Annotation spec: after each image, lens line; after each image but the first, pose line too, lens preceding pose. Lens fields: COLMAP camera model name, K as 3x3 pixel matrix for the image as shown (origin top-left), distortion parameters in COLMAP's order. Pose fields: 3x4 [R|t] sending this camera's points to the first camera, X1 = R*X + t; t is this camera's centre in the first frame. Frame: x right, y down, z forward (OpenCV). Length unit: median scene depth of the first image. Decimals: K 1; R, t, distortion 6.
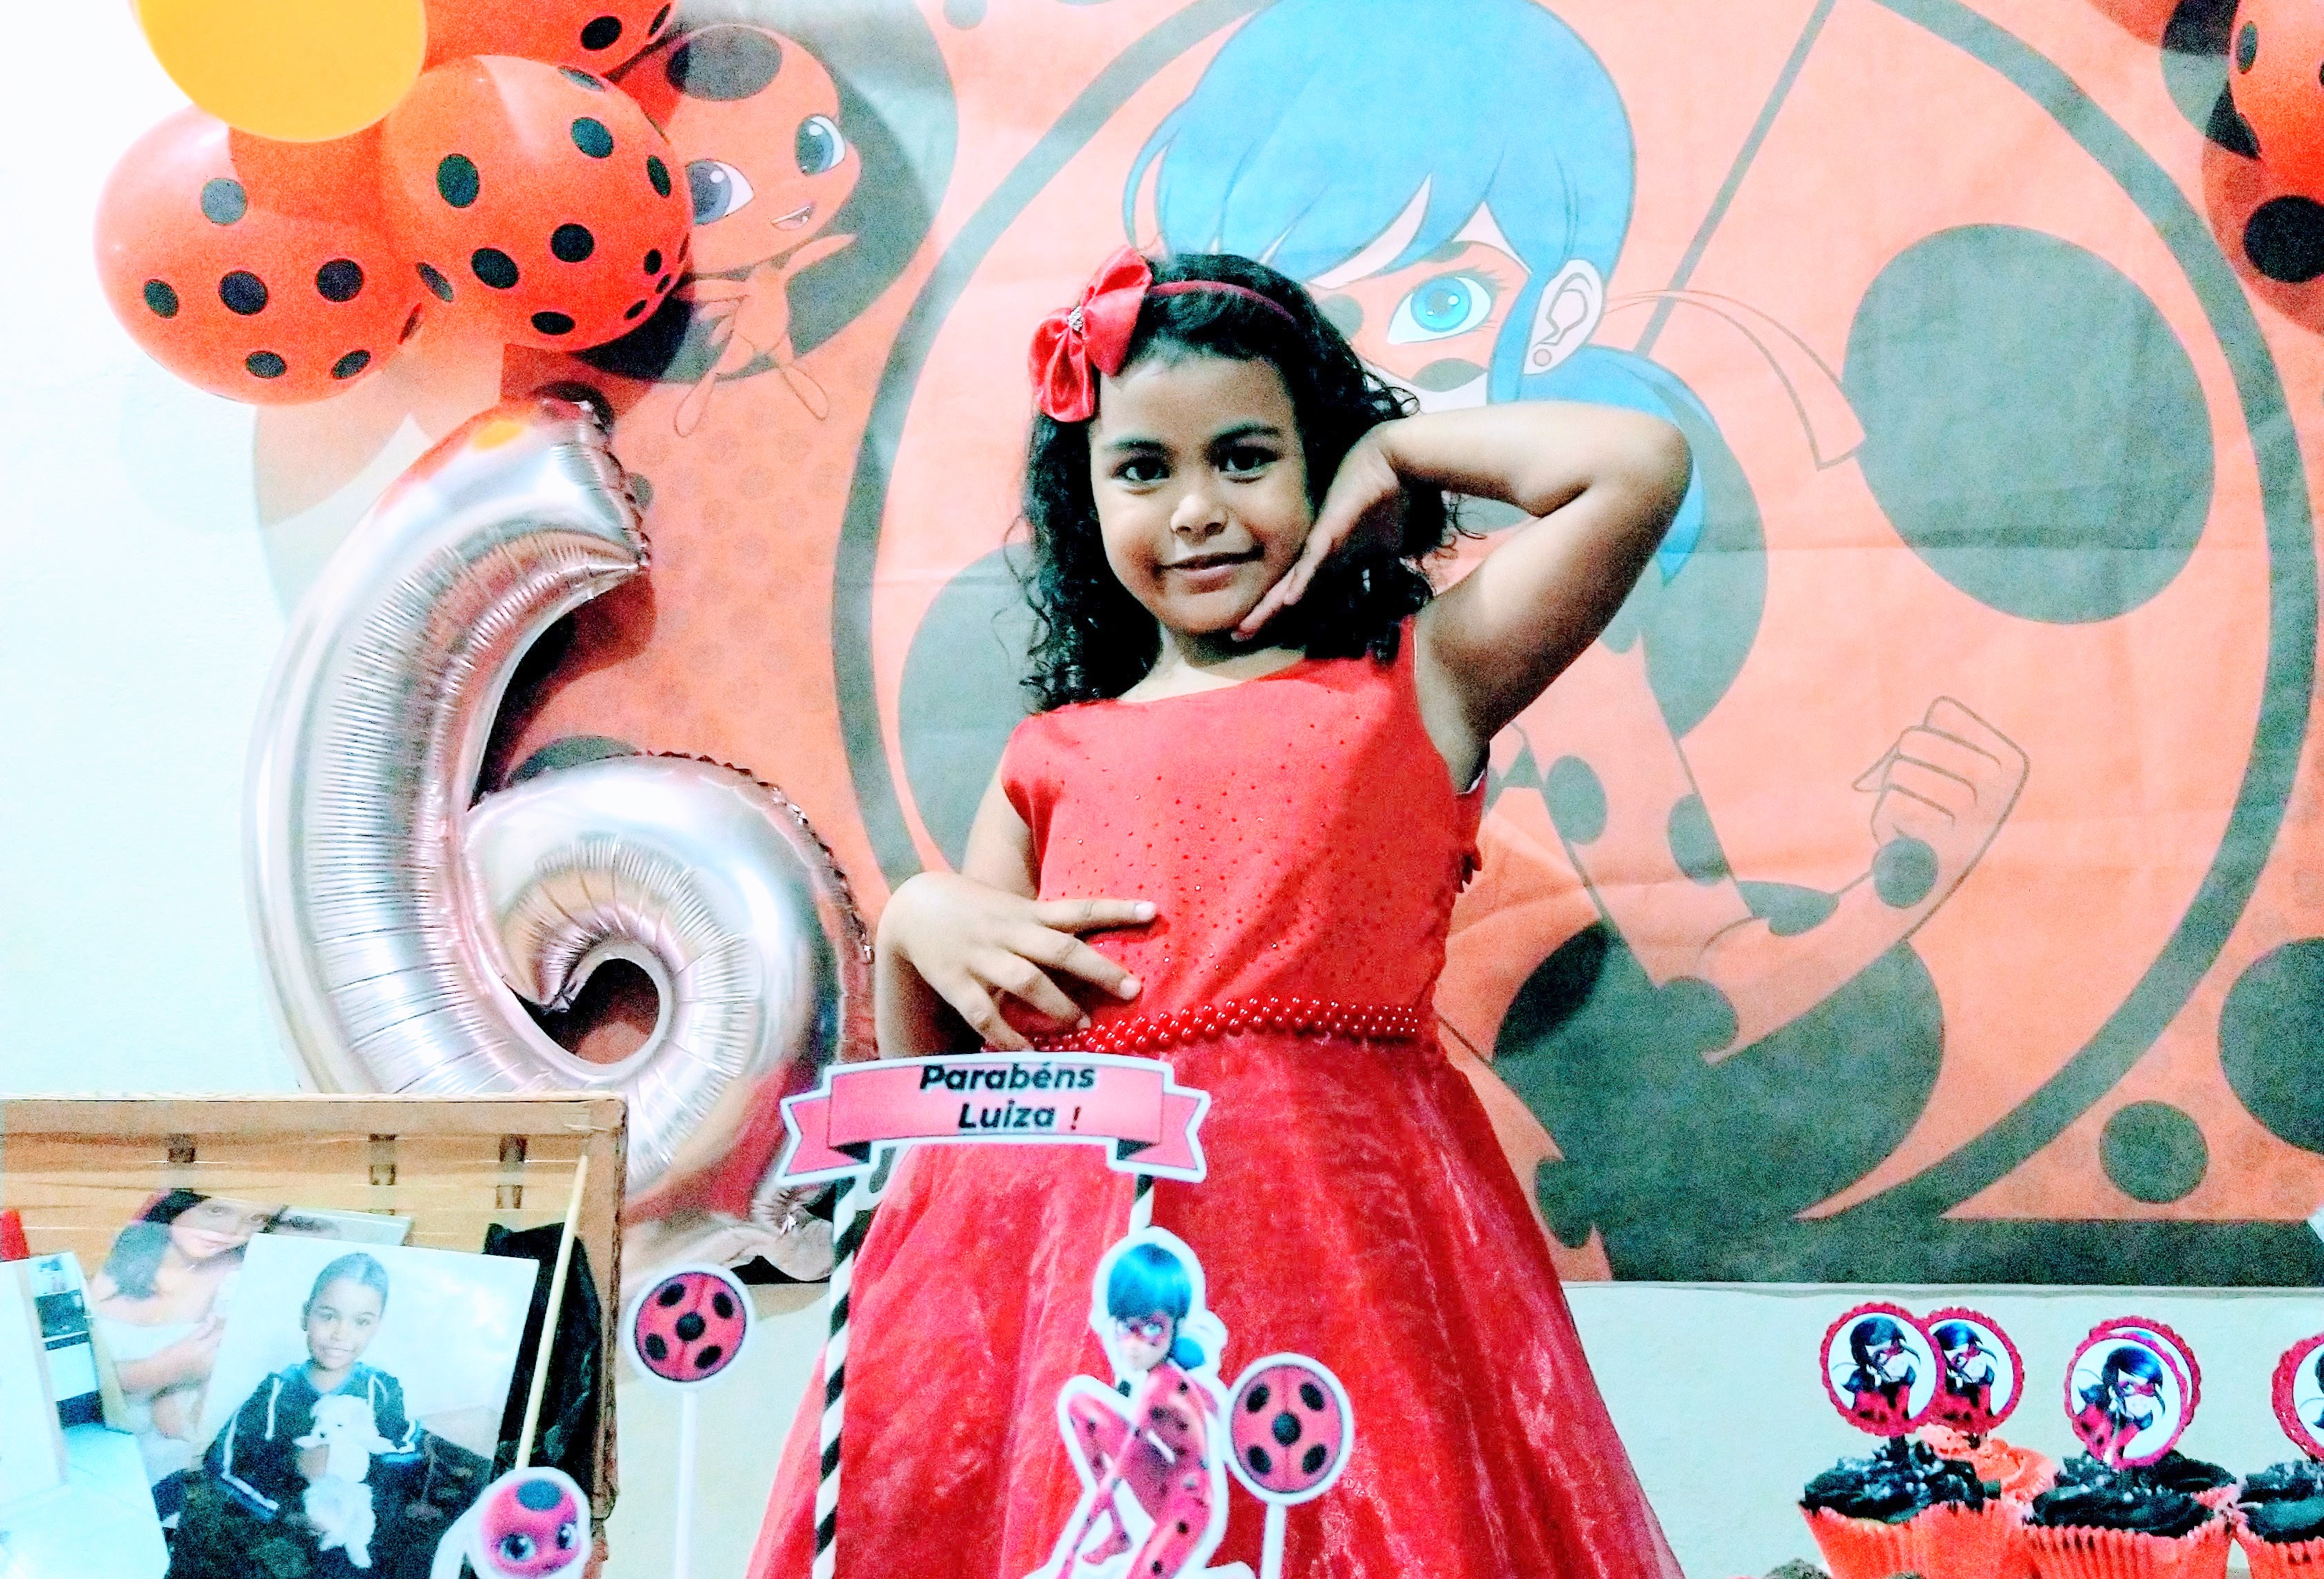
lens RADIAL K [[1995.4, 0, 1380.8], [0, 1995.4, 813.7], [0, 0, 1]] dist [0.093952, -0.139398]
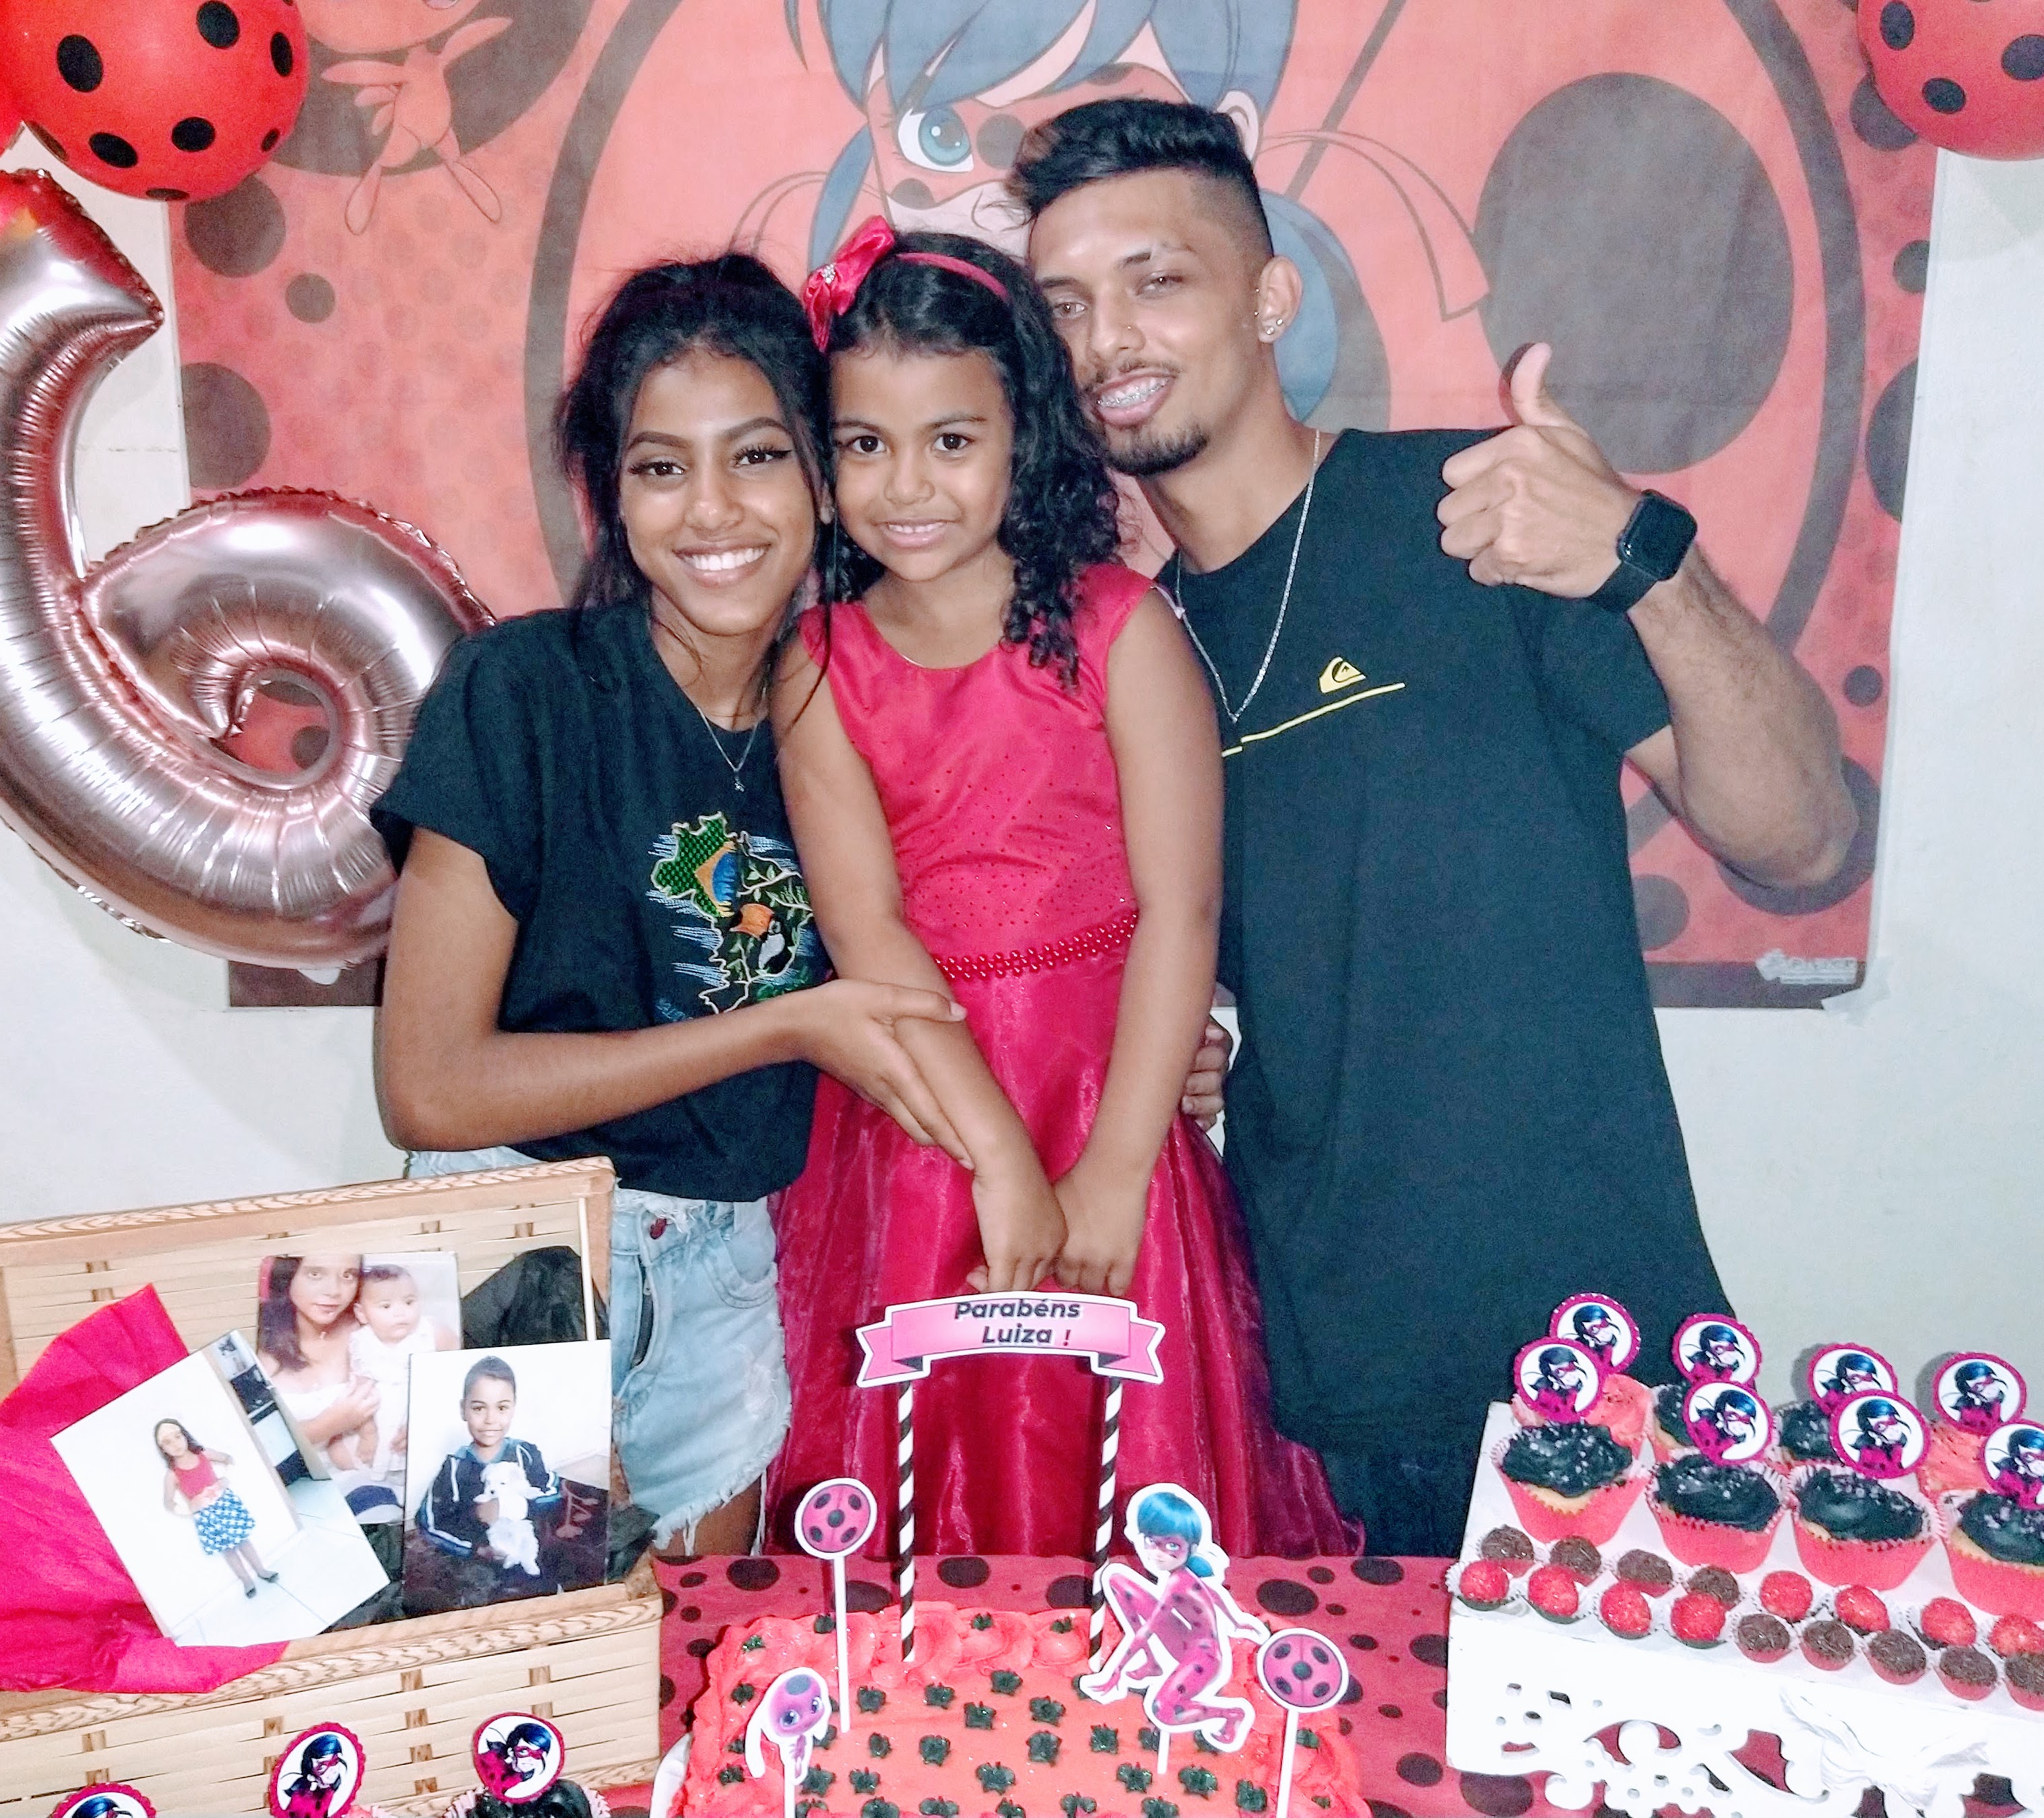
lens RADIAL K [[1949.0, 0, 941.4], [0, 1949.0, 774.7], [0, 0, 1]] dist [0.101309, -0.138533]
pose [[0.994071, -0.017919, 0.107243, -0.354792], [-0.023348, 0.928137, 0.371506, -0.676908], [-0.106193, -0.371808, 0.922216, -0.111070]]
